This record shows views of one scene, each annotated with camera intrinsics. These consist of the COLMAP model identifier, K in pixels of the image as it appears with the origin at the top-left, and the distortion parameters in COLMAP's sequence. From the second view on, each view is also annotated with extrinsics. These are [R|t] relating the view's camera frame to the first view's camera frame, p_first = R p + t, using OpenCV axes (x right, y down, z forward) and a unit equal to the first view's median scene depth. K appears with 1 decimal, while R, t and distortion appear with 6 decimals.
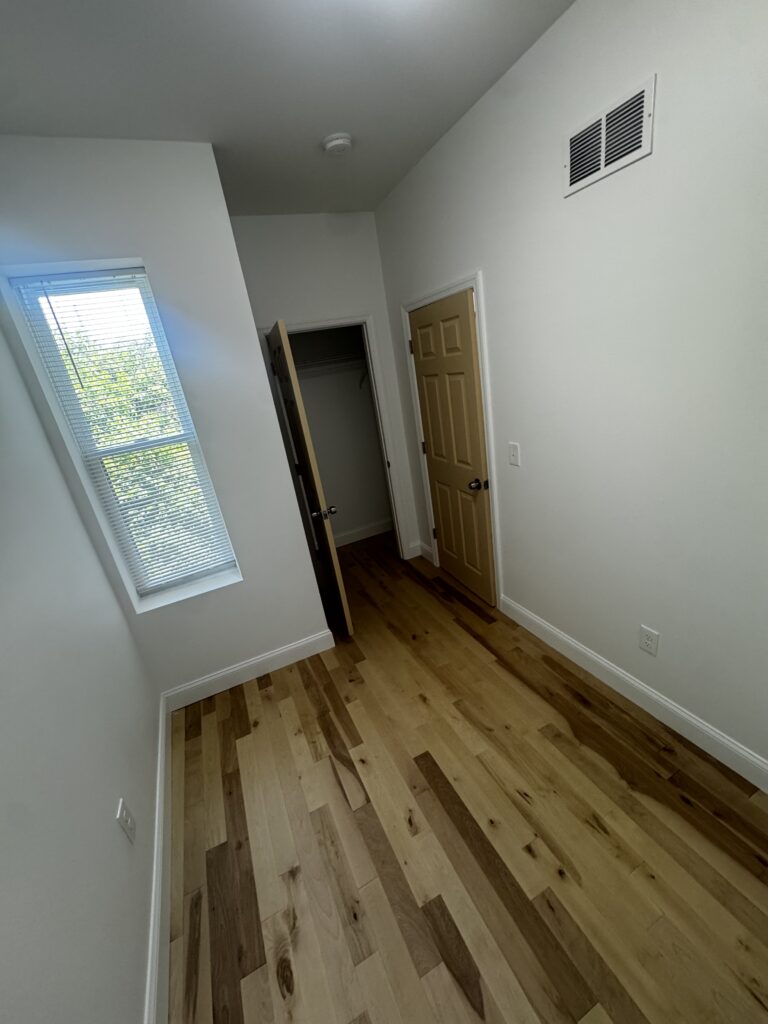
lens RADIAL K [[410.5, 0, 384.0], [0, 410.5, 512.0], [0, 0, 1]] dist [-0.001187, -0.000559]
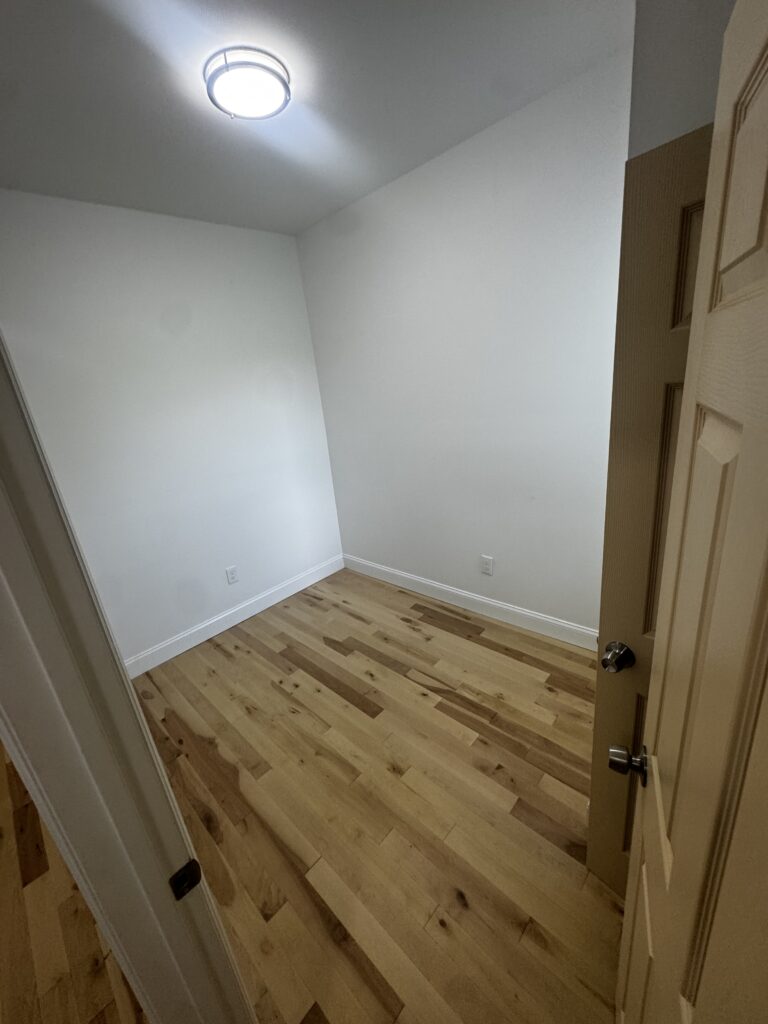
lens RADIAL K [[410.5, 0, 384.0], [0, 410.5, 512.0], [0, 0, 1]] dist [-0.001187, -0.000559]
pose [[-0.897573, 0.354659, -0.261877, 0.180050], [0.113114, 0.759383, 0.640736, -0.570692], [0.426108, 0.545486, -0.721718, 1.565854]]
